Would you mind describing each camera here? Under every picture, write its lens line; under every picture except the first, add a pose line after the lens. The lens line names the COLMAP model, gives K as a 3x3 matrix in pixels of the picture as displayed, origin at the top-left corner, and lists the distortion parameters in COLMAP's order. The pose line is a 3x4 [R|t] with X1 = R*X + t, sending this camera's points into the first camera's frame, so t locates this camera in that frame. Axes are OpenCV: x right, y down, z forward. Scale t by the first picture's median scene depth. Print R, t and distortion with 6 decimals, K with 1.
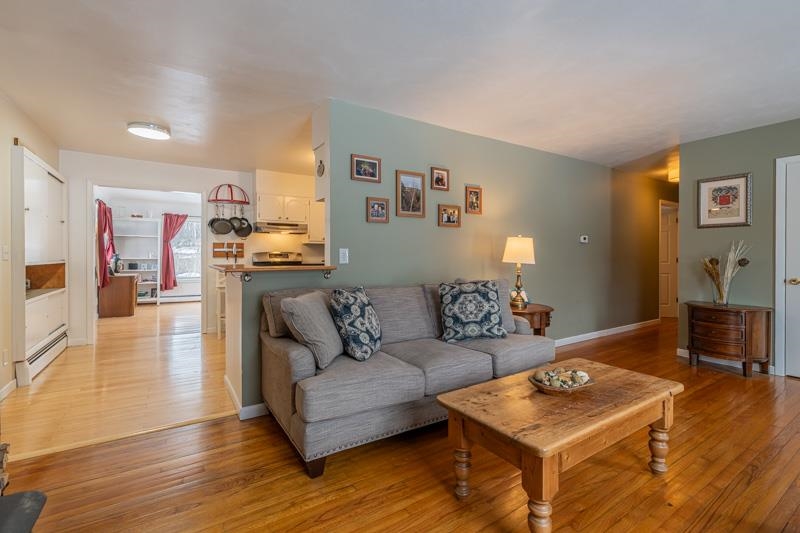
lens RADIAL K [[361.9, 0, 399.7], [0, 361.9, 259.5], [0, 0, 1]] dist [-0.000938, -0.000164]
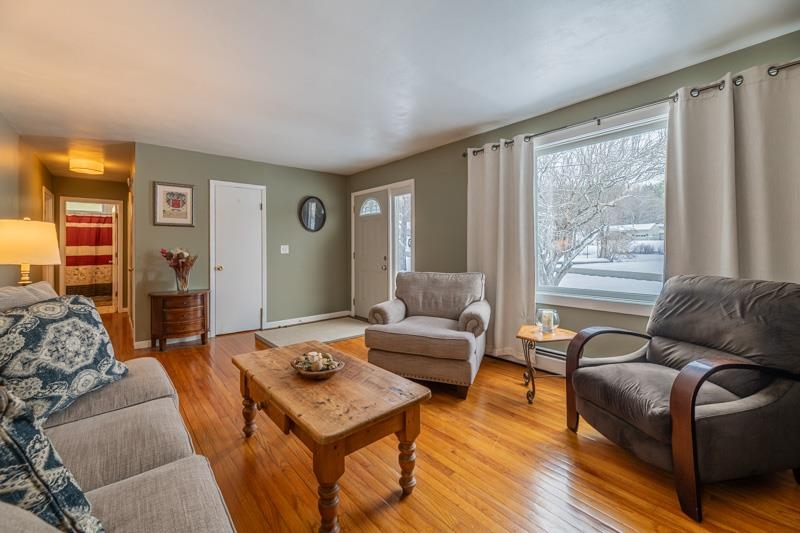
lens RADIAL K [[338.1, 0, 390.5], [0, 338.1, 249.2], [0, 0, 1]] dist [0.001699, 0.000193]
pose [[-0.113069, -0.000672, 0.993587, -0.335505], [0.020877, 0.999777, 0.003052, -0.004280], [-0.993368, 0.021088, -0.113030, 0.512194]]
